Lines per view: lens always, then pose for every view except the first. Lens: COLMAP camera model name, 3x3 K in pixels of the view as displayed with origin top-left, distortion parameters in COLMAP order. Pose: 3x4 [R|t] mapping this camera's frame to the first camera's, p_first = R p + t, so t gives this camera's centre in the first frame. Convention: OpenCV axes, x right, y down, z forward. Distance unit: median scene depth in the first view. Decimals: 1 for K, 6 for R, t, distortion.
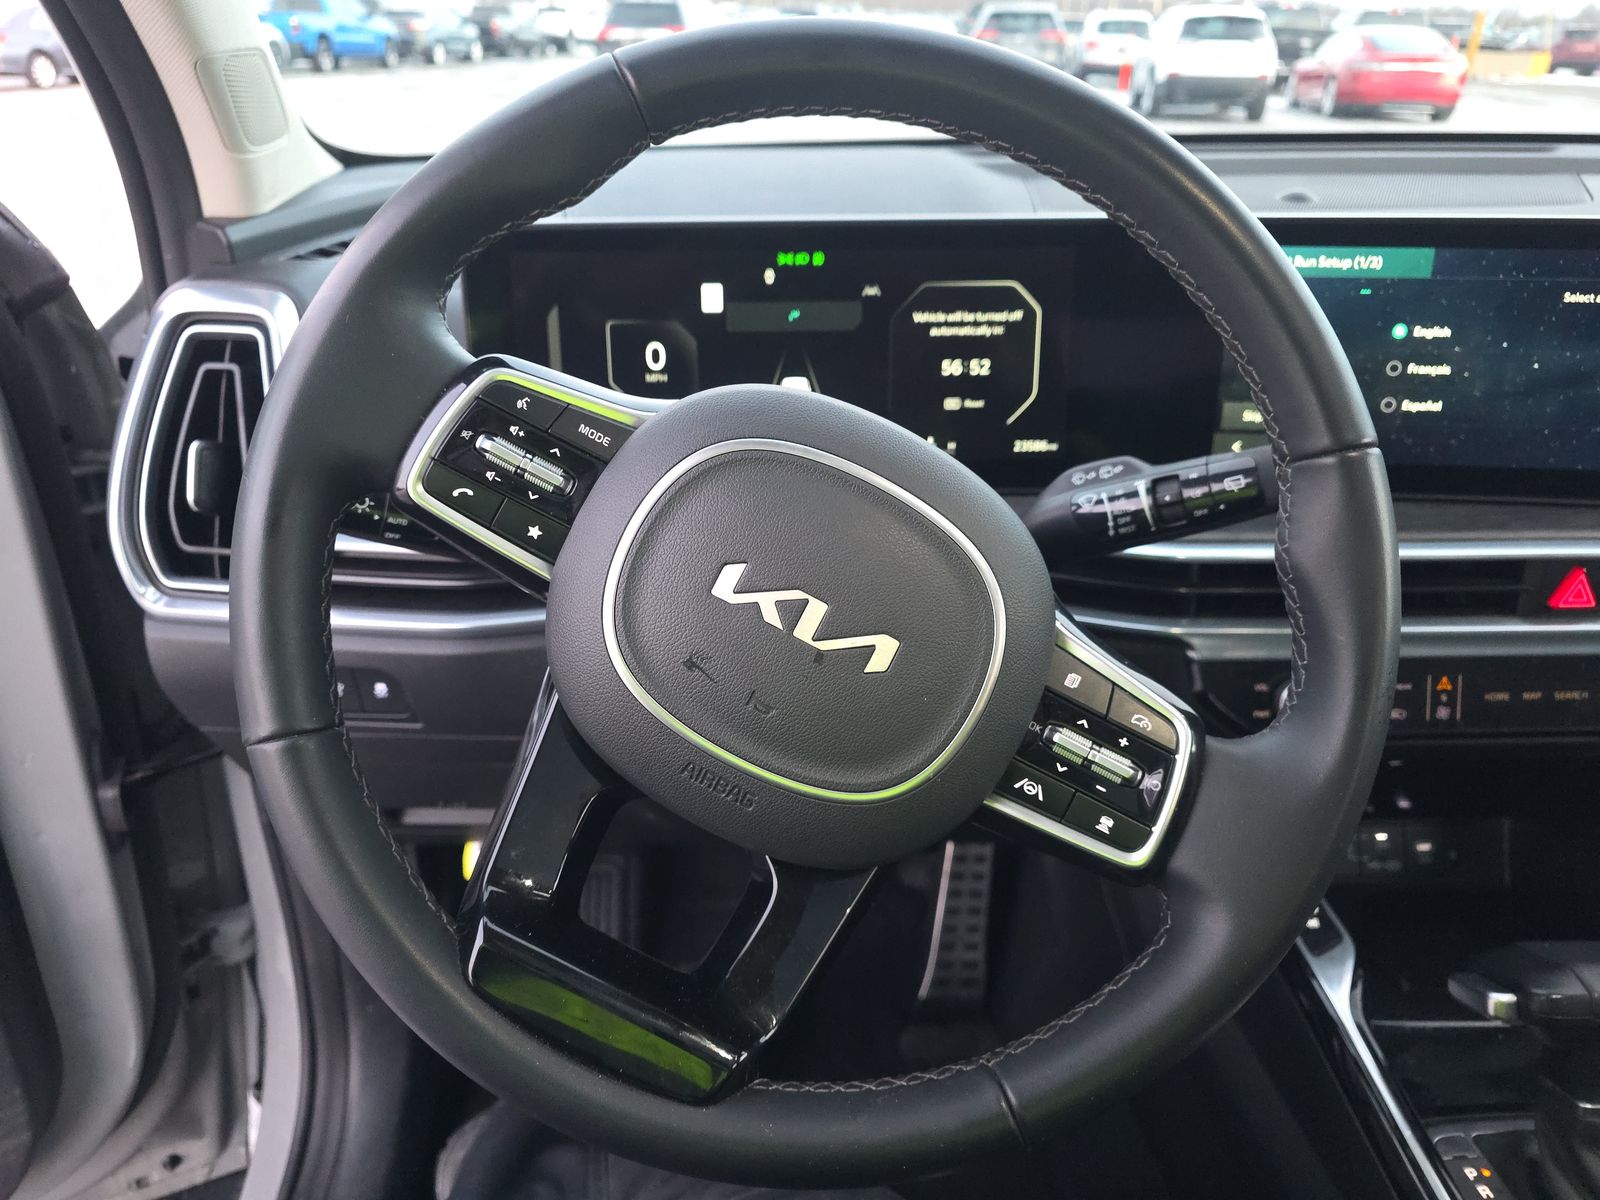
lens RADIAL K [[1029.2, 0, 695.3], [0, 1029.2, 602.3], [0, 0, 1]] dist [-0.000527, -0.030396]
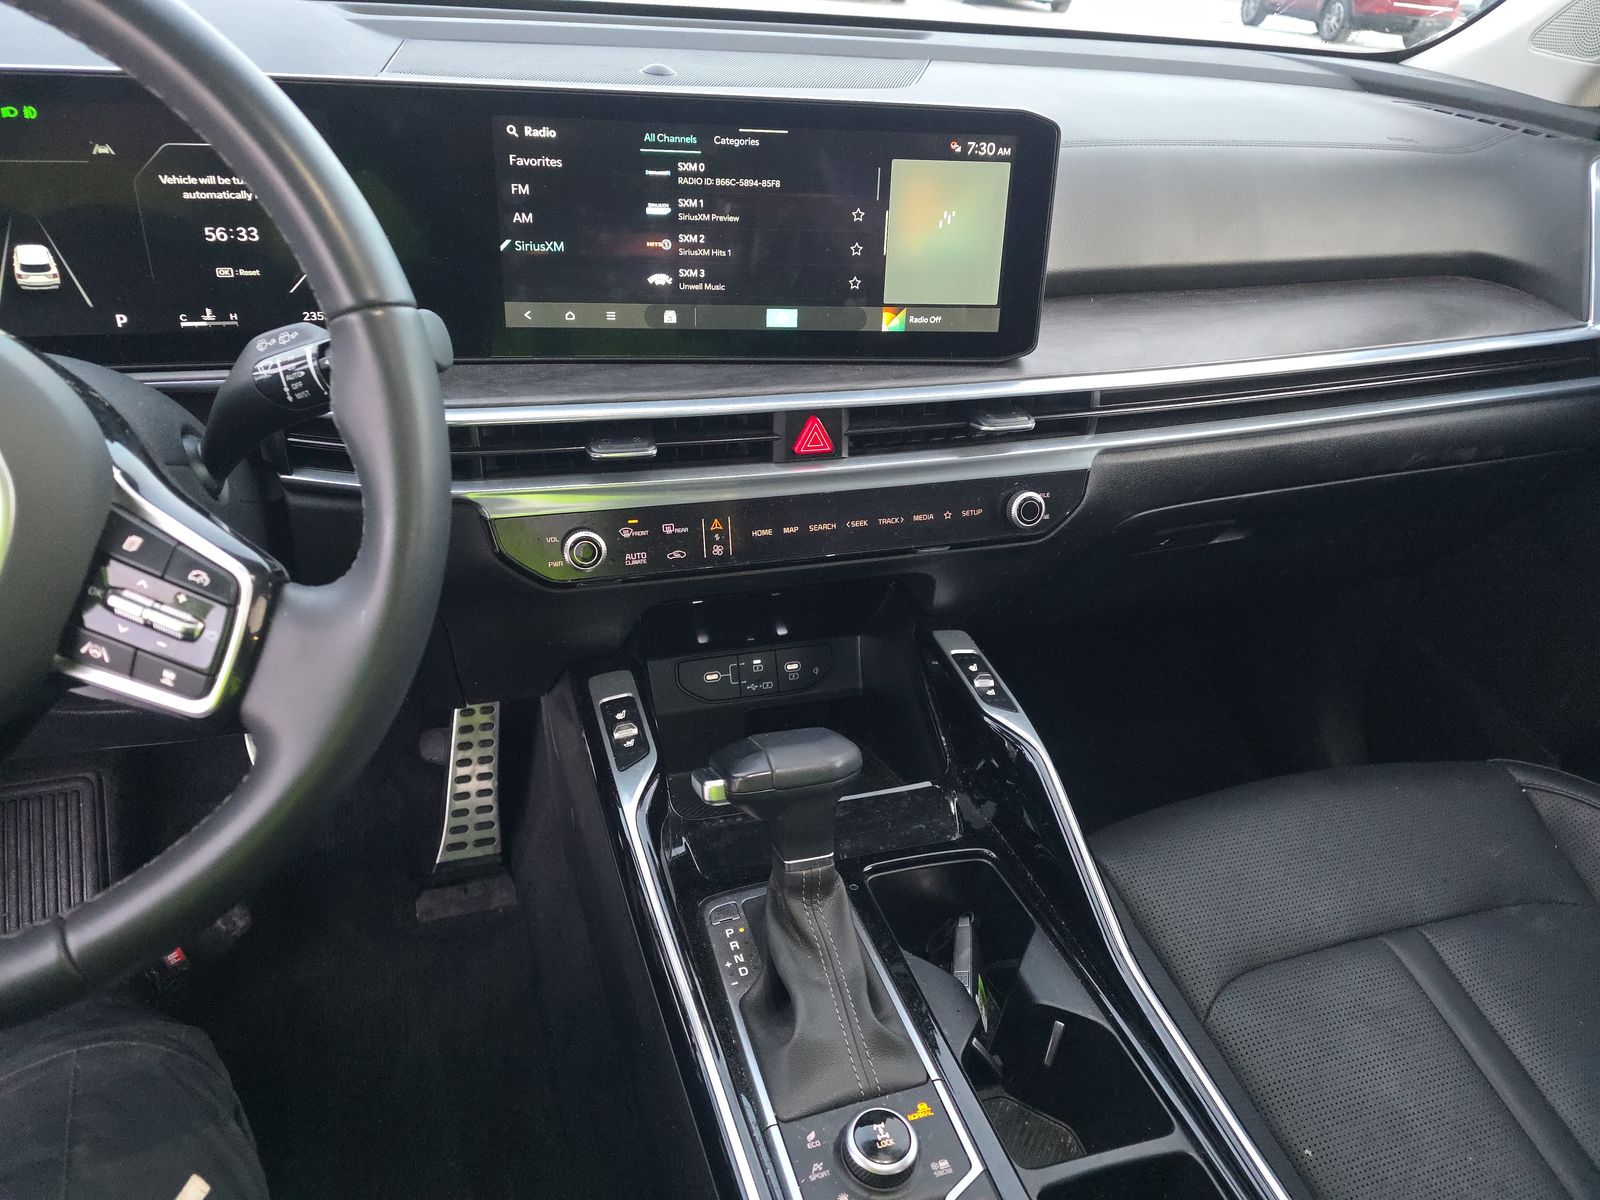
lens RADIAL K [[1029.2, 0, 695.3], [0, 1029.2, 602.3], [0, 0, 1]] dist [-0.000527, -0.030396]
pose [[0.941770, -0.094680, 0.322652, 0.348940], [0.058648, 0.991083, 0.119642, 0.027919], [-0.331102, -0.093753, 0.938926, -0.093994]]
